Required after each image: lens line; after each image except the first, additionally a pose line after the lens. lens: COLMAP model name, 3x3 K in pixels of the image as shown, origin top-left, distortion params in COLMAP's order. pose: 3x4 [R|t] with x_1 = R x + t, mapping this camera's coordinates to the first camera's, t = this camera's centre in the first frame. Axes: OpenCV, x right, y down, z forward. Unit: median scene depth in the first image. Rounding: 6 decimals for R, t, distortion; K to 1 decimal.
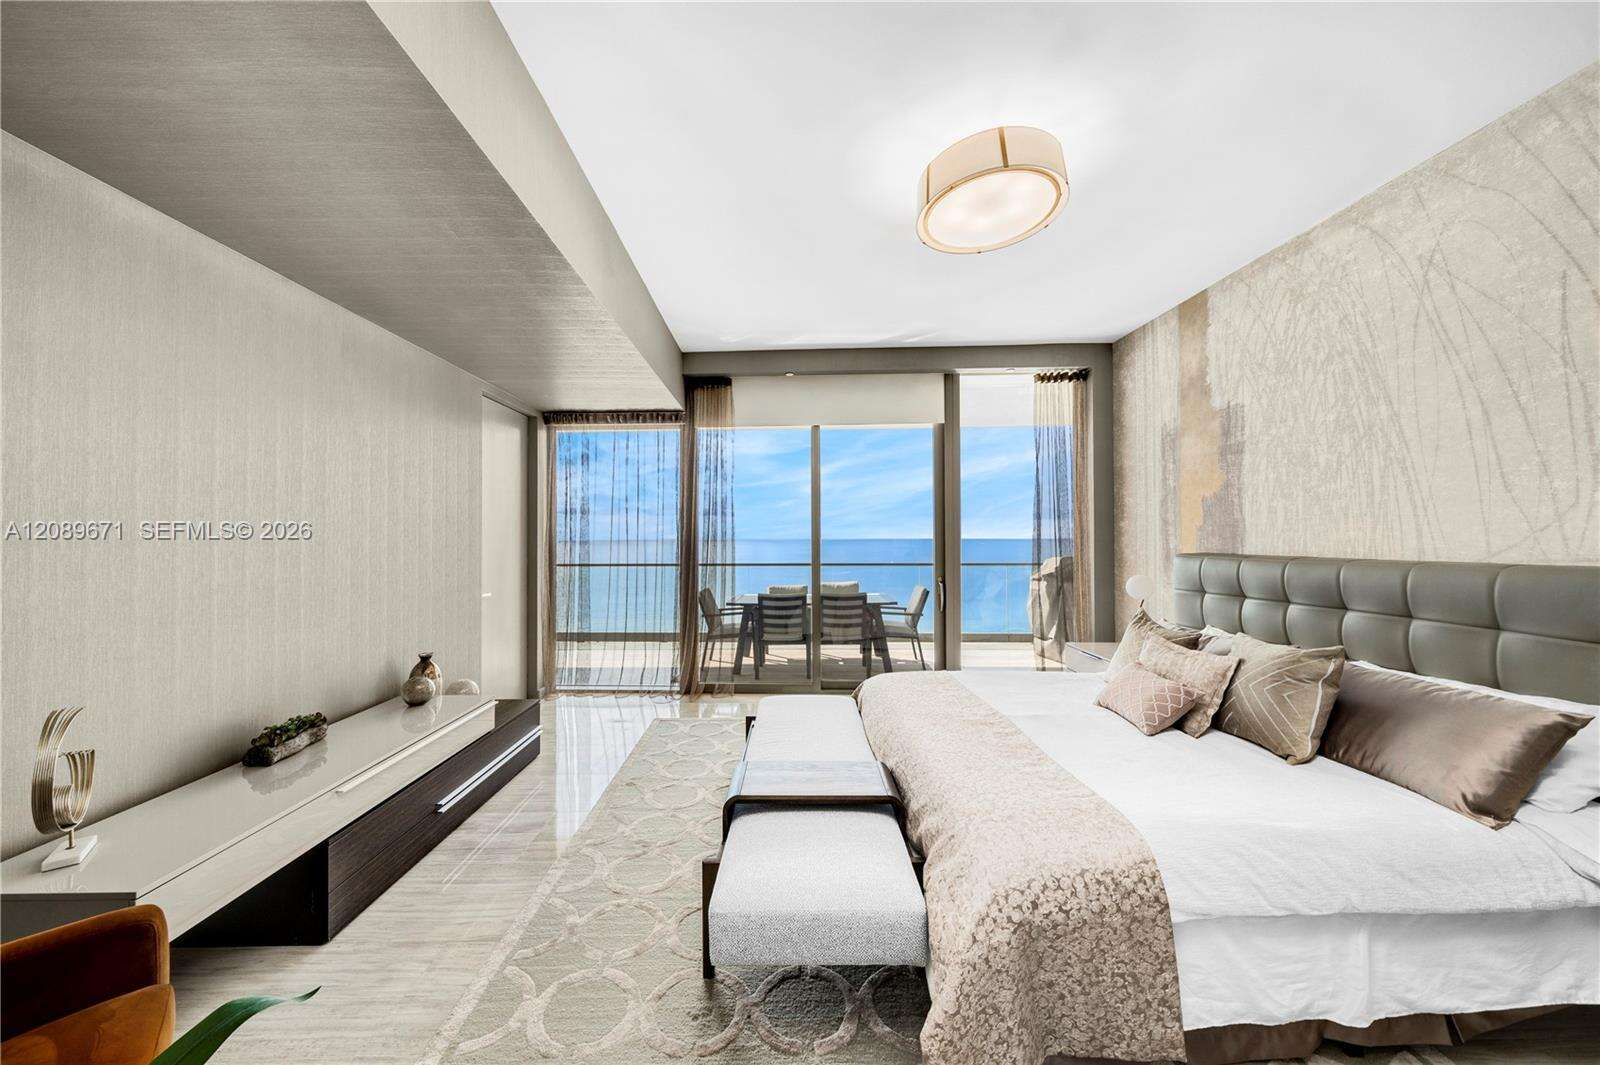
lens RADIAL K [[546.7, 0, 748.7], [0, 546.7, 527.9], [0, 0, 1]] dist [-0.000298, -0.000009]
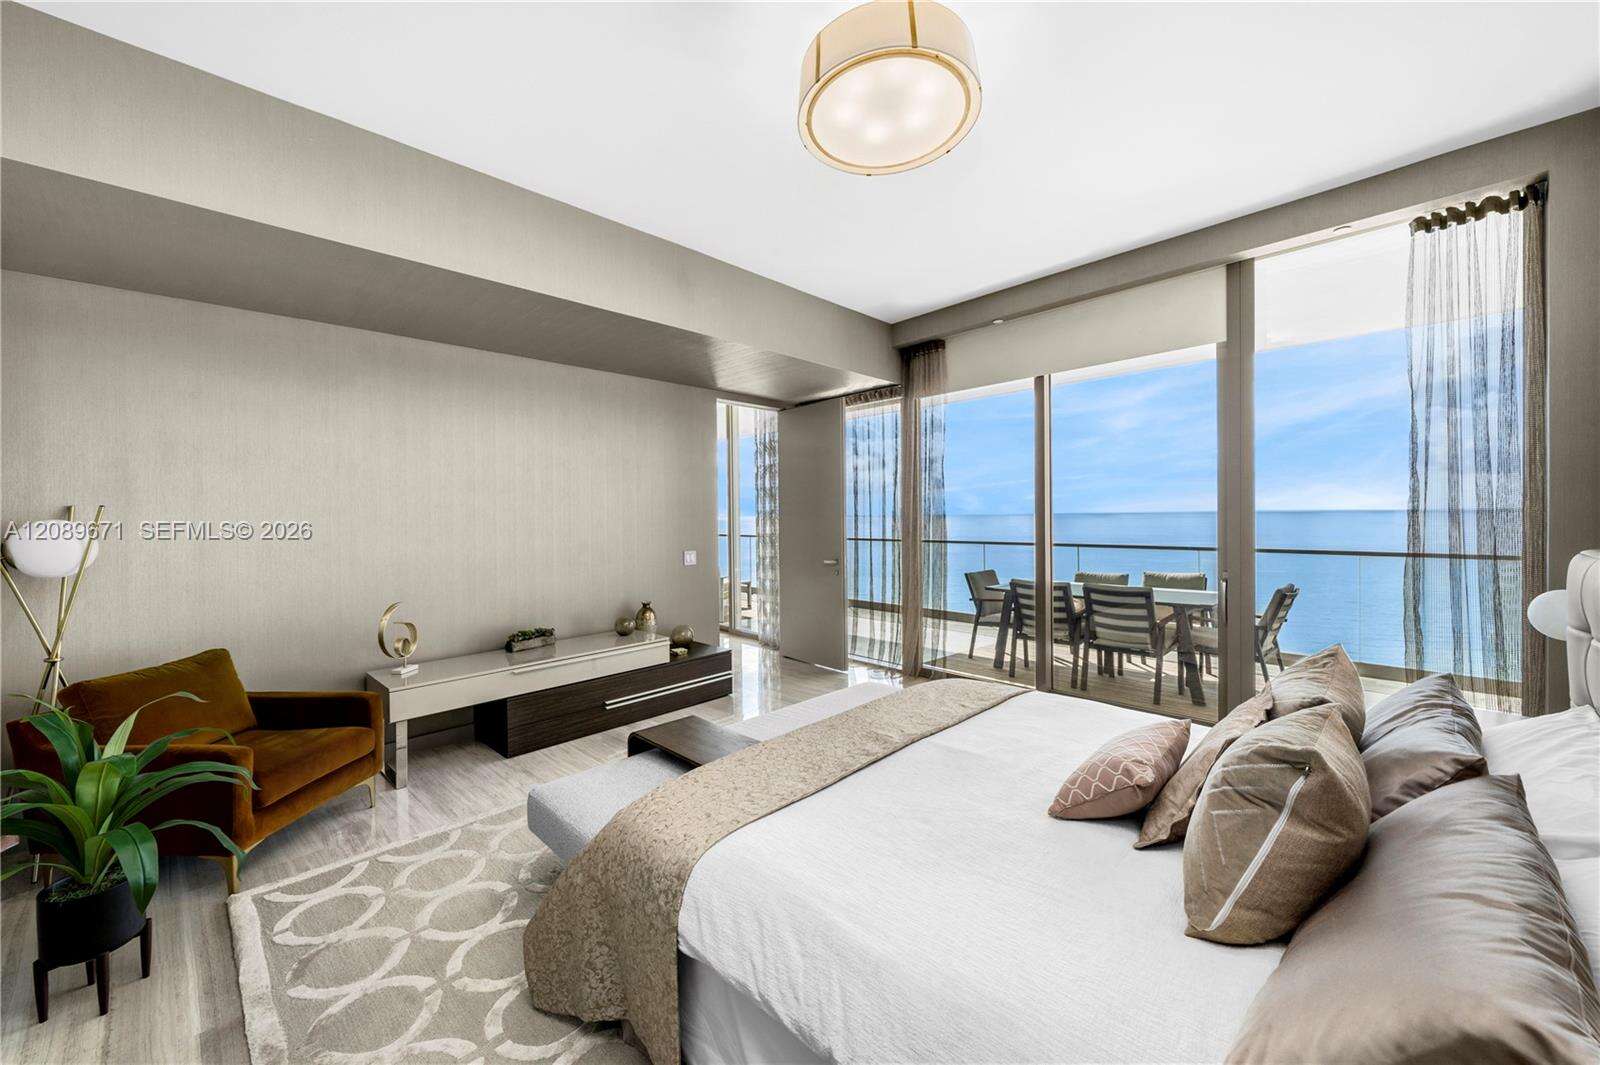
lens RADIAL K [[563.2, 0, 787.4], [0, 563.2, 524.1], [0, 0, 1]] dist [-0.000937, -0.000075]
pose [[0.751107, -0.001346, -0.660180, 0.624140], [0.024032, 0.999391, 0.025305, 0.006408], [0.659743, -0.034873, 0.750681, 0.176242]]
